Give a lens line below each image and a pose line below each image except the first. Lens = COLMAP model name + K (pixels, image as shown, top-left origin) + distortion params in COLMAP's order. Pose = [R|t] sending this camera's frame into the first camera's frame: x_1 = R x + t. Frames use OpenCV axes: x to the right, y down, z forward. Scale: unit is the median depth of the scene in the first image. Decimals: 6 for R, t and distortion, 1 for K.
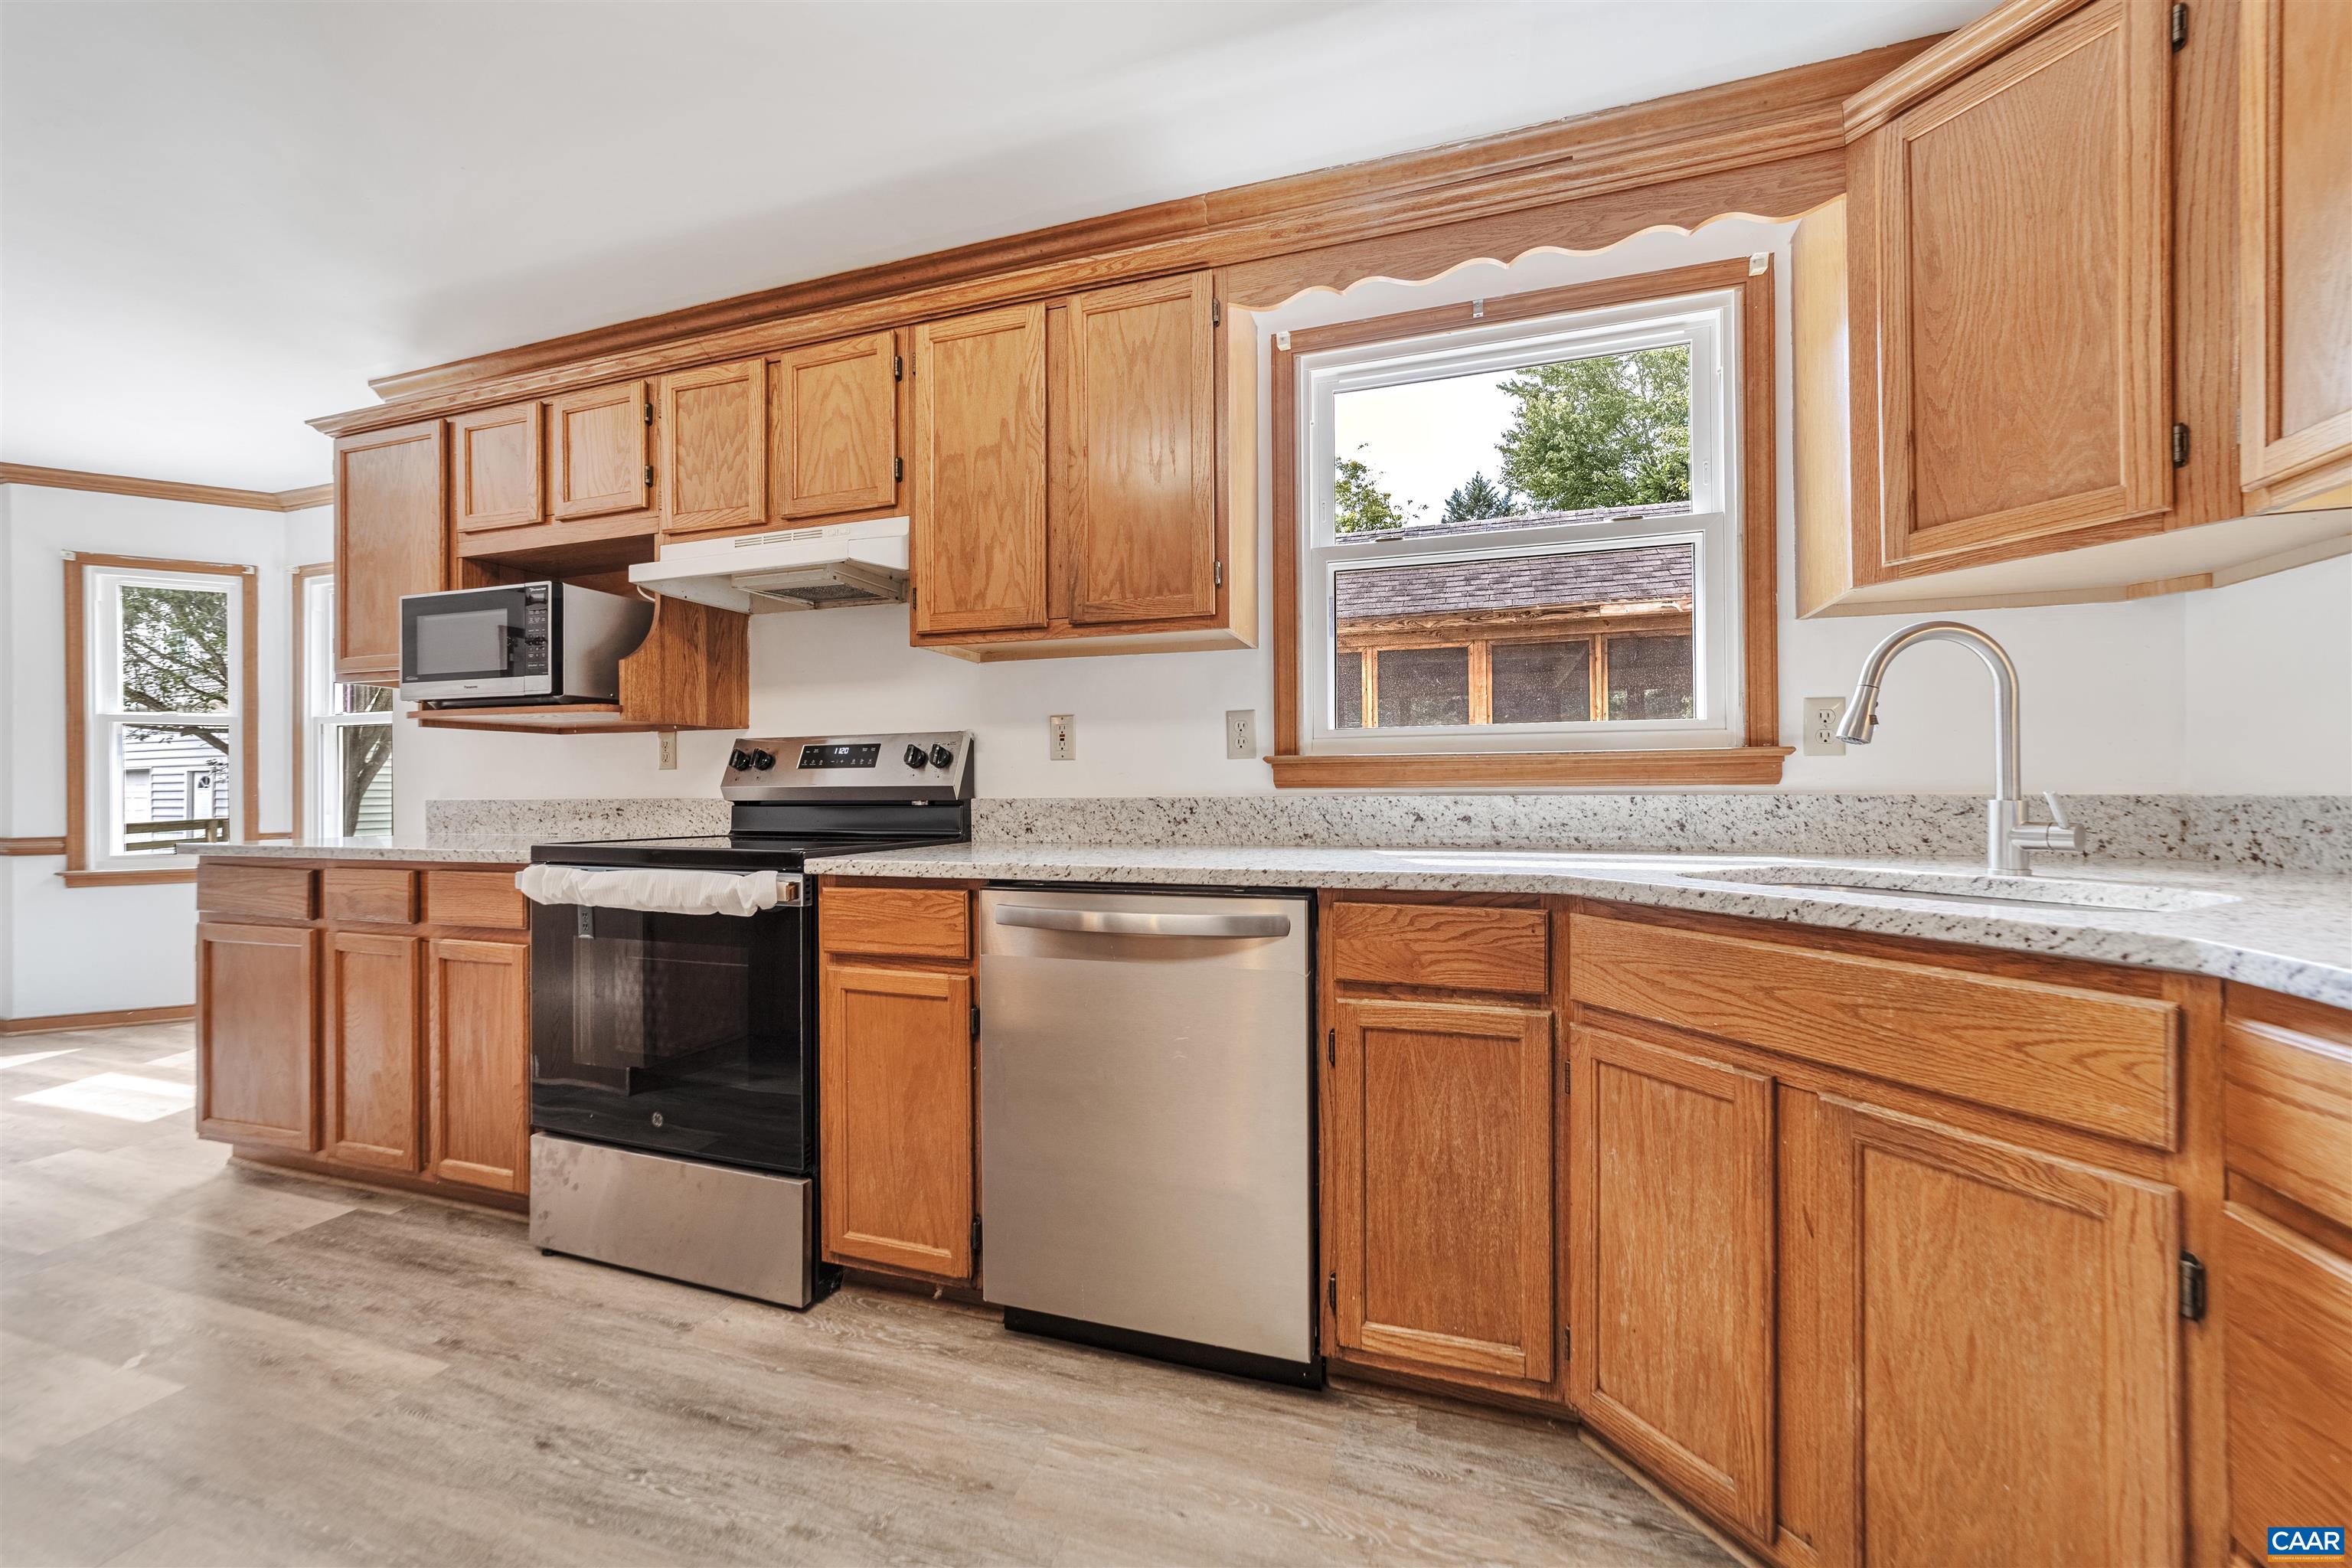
lens RADIAL K [[916.3, 0, 1171.4], [0, 916.3, 792.7], [0, 0, 1]] dist [-0.003035, -0.000019]
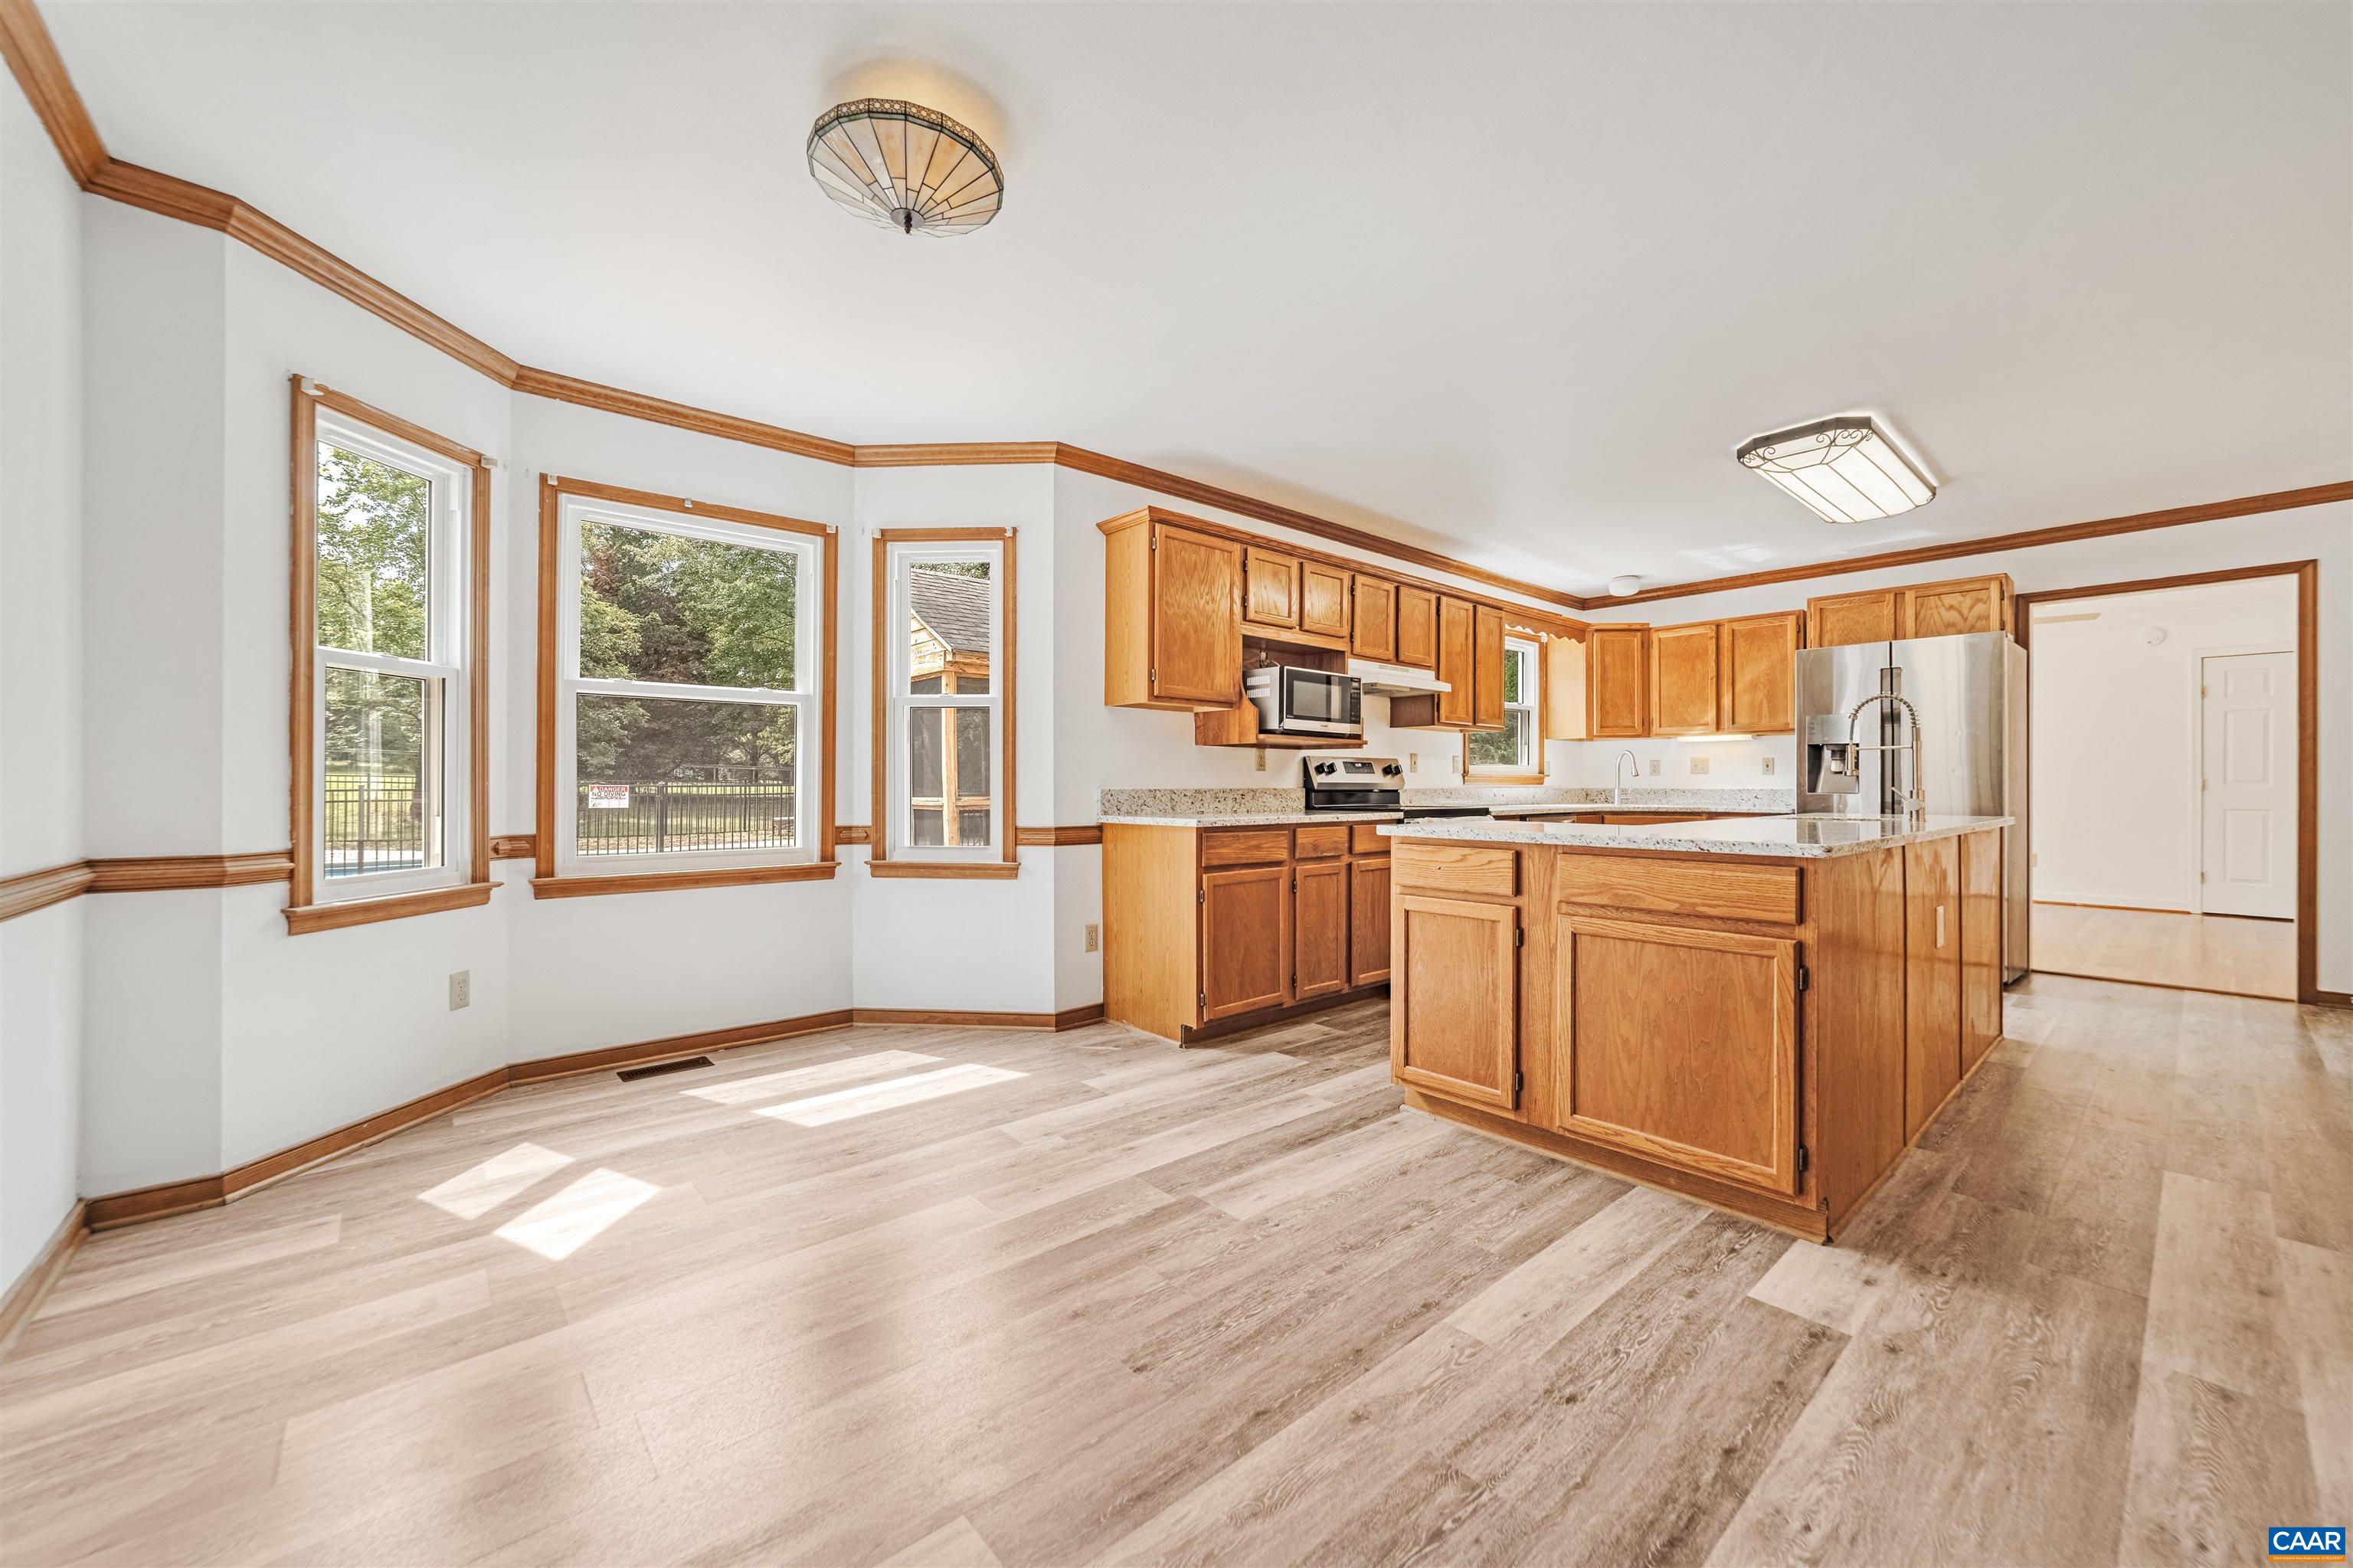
lens RADIAL K [[894.3, 0, 1167.5], [0, 894.3, 810.2], [0, 0, 1]] dist [-0.009423, 0.000079]
pose [[0.512384, -0.018700, 0.858553, -3.000593], [-0.004432, 0.999692, 0.024419, 0.010604], [-0.858745, -0.016317, 0.512143, 0.445680]]
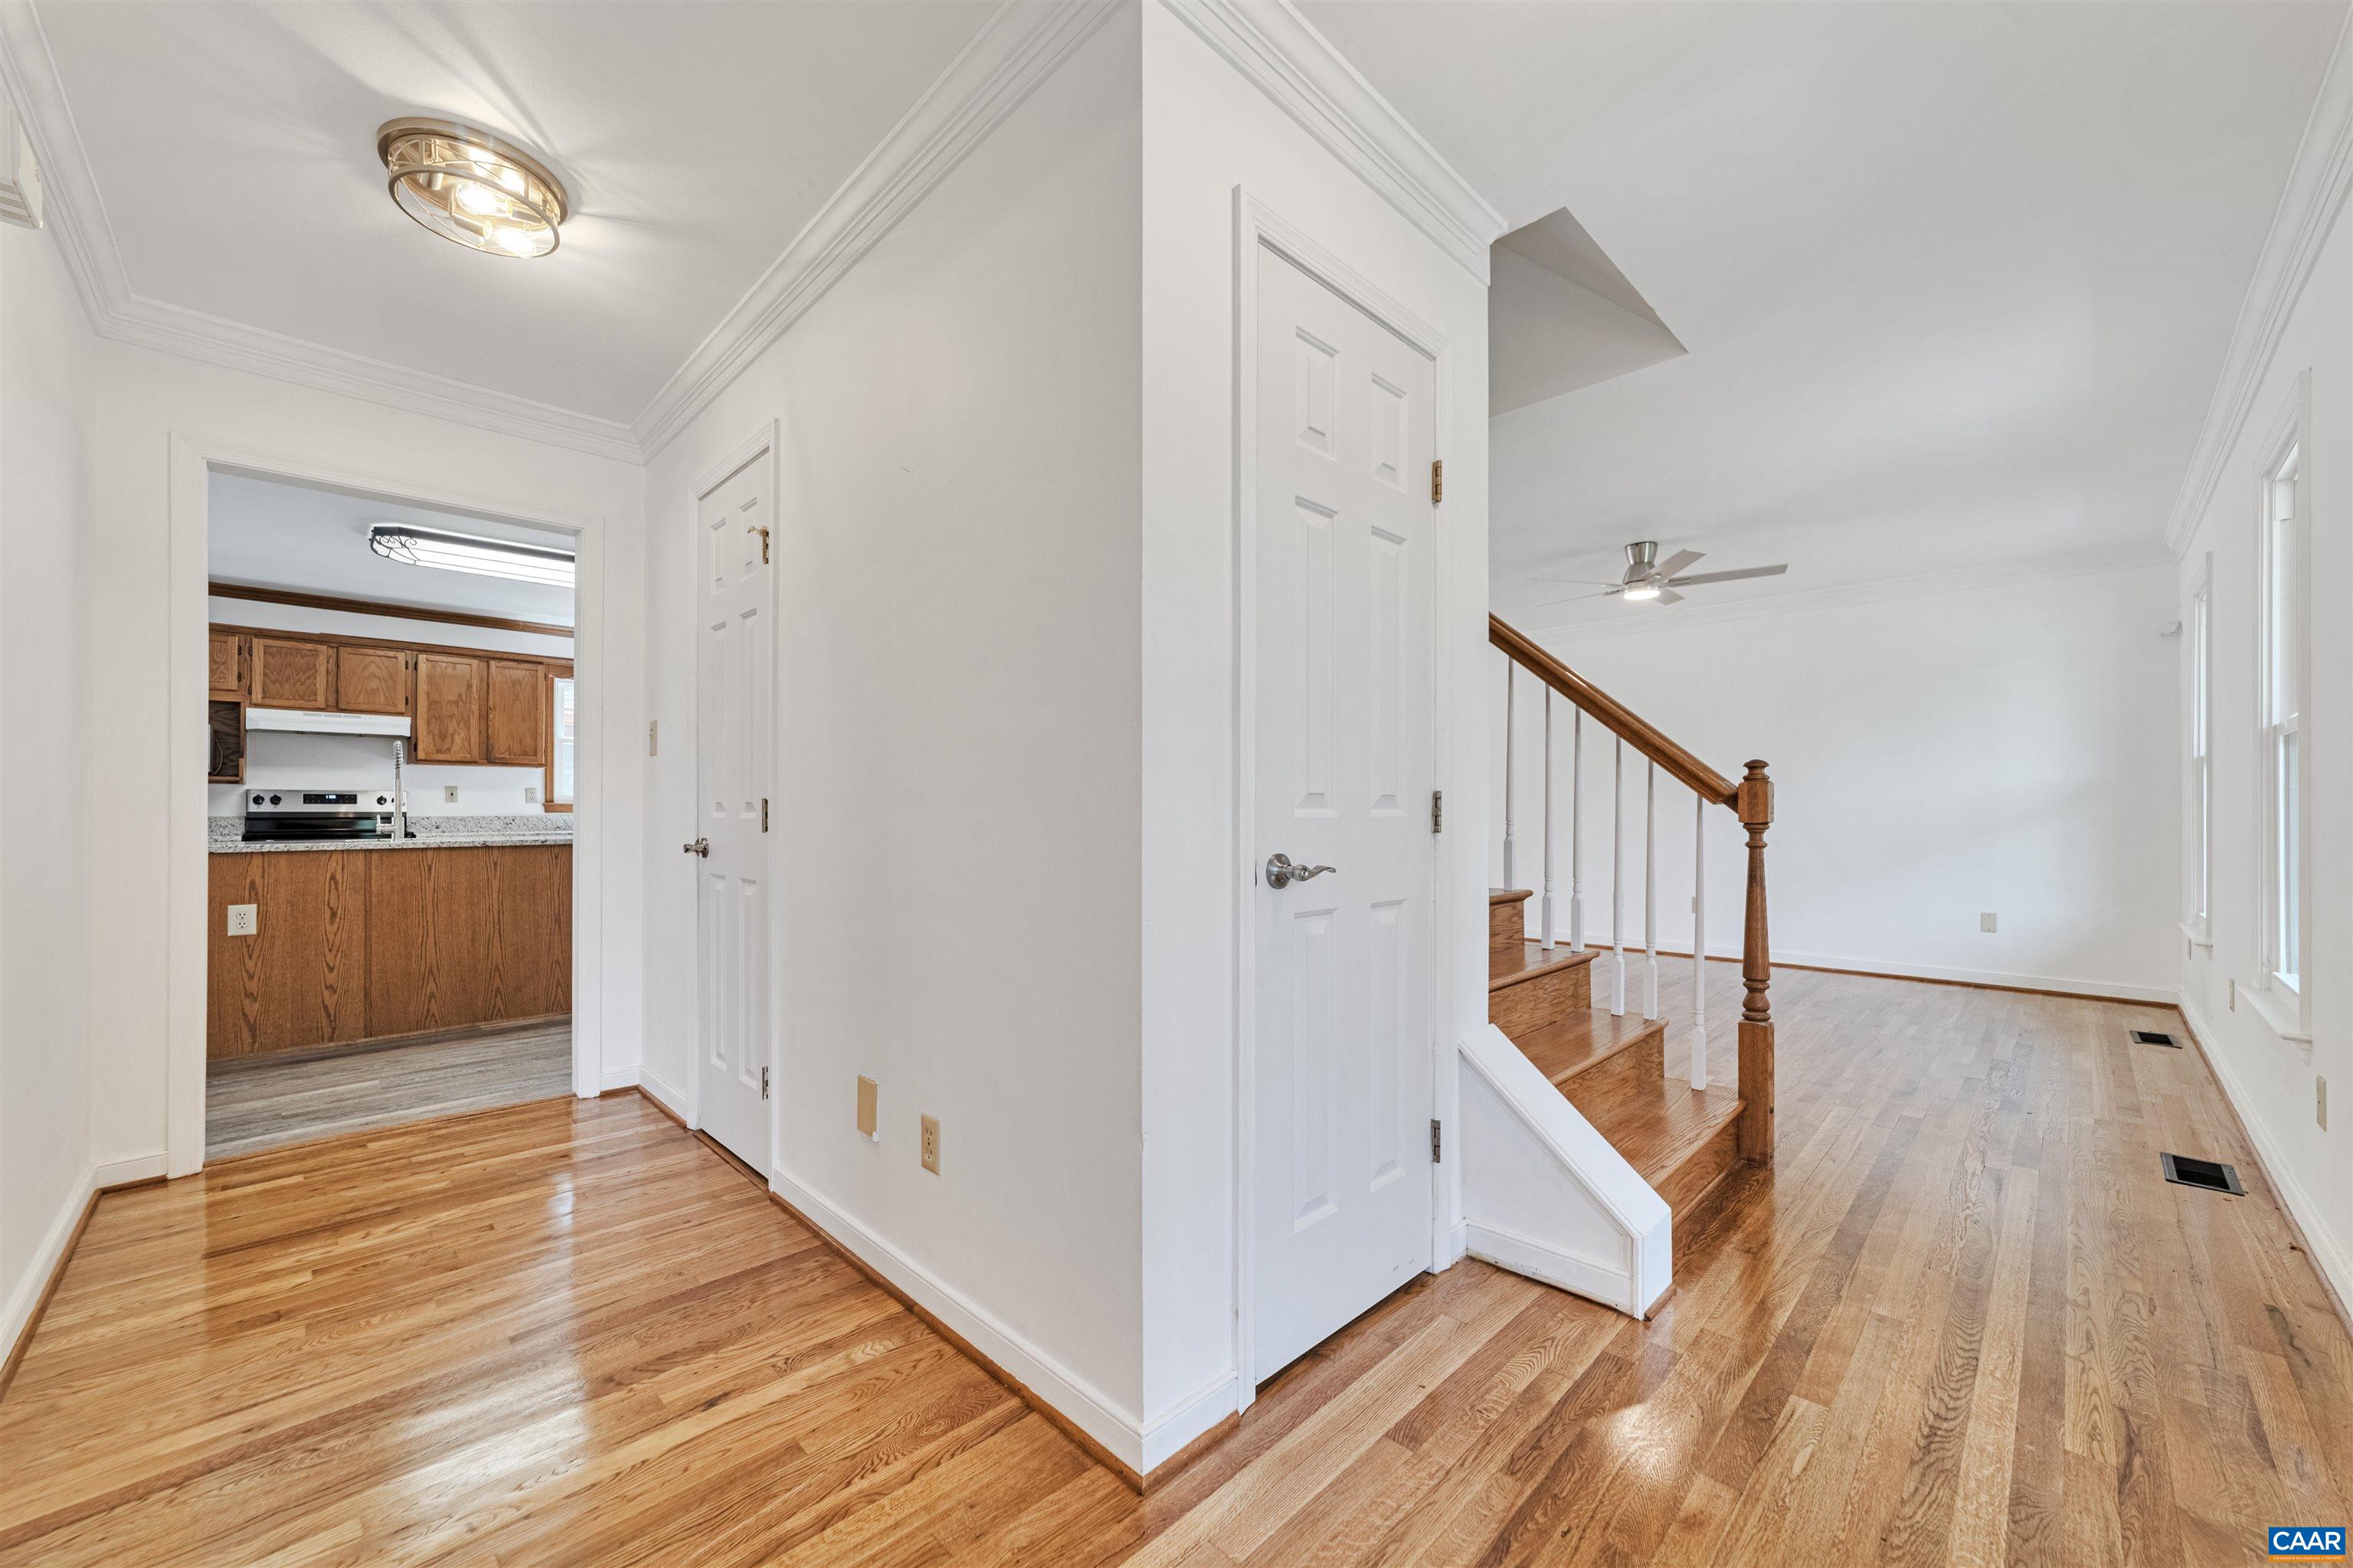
lens RADIAL K [[917.6, 0, 1178.8], [0, 917.6, 798.6], [0, 0, 1]] dist [-0.018547, 0.011470]
pose [[0.452523, 0.017348, 0.891584, -1.938814], [-0.001880, 0.999827, -0.018501, -0.000044], [-0.891751, 0.006696, 0.452477, -2.711153]]
